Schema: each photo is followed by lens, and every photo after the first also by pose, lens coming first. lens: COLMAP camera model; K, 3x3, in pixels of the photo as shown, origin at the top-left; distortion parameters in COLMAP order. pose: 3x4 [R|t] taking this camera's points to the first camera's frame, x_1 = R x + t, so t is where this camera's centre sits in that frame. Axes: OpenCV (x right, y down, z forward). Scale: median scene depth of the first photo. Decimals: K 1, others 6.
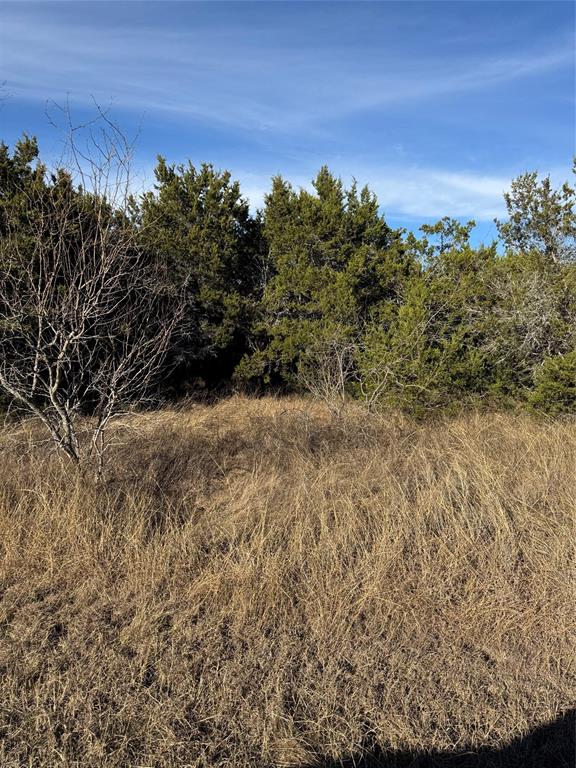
lens RADIAL K [[534.2, 0, 288.2], [0, 534.2, 393.7], [0, 0, 1]] dist [0.082082, -0.129543]
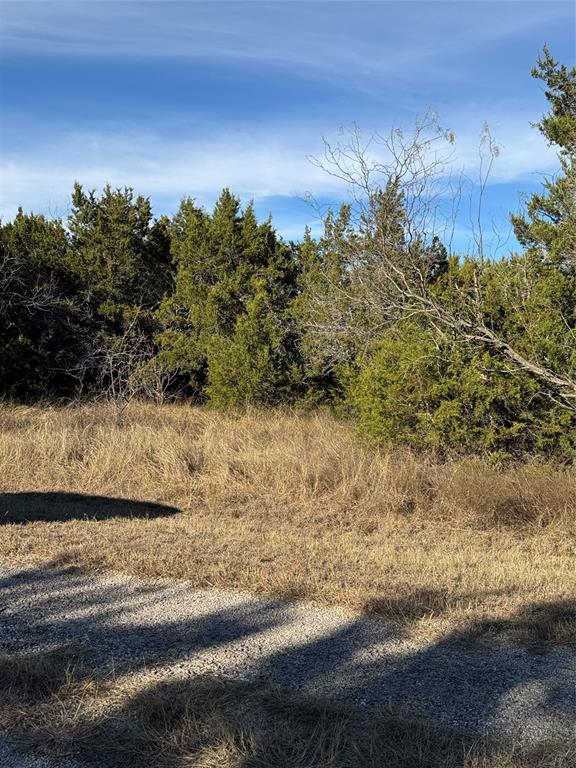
lens RADIAL K [[744.2, 0, 279.1], [0, 744.2, 383.3], [0, 0, 1]] dist [0.197661, -0.397949]
pose [[0.982718, 0.014741, -0.184523, 0.472407], [-0.025477, 0.998109, -0.055948, 0.045299], [0.183349, 0.059683, 0.981234, -0.434190]]
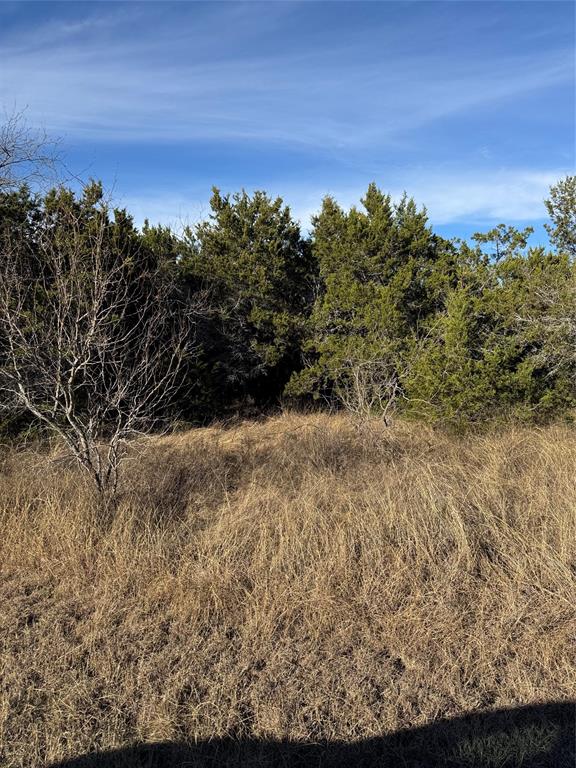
lens RADIAL K [[536.0, 0, 285.7], [0, 536.0, 396.7], [0, 0, 1]] dist [0.083949, -0.158138]
pose [[0.986302, -0.021508, -0.163540, 0.067724], [0.017513, 0.999513, -0.025832, 0.000177], [0.164016, 0.022615, 0.986198, -0.013430]]
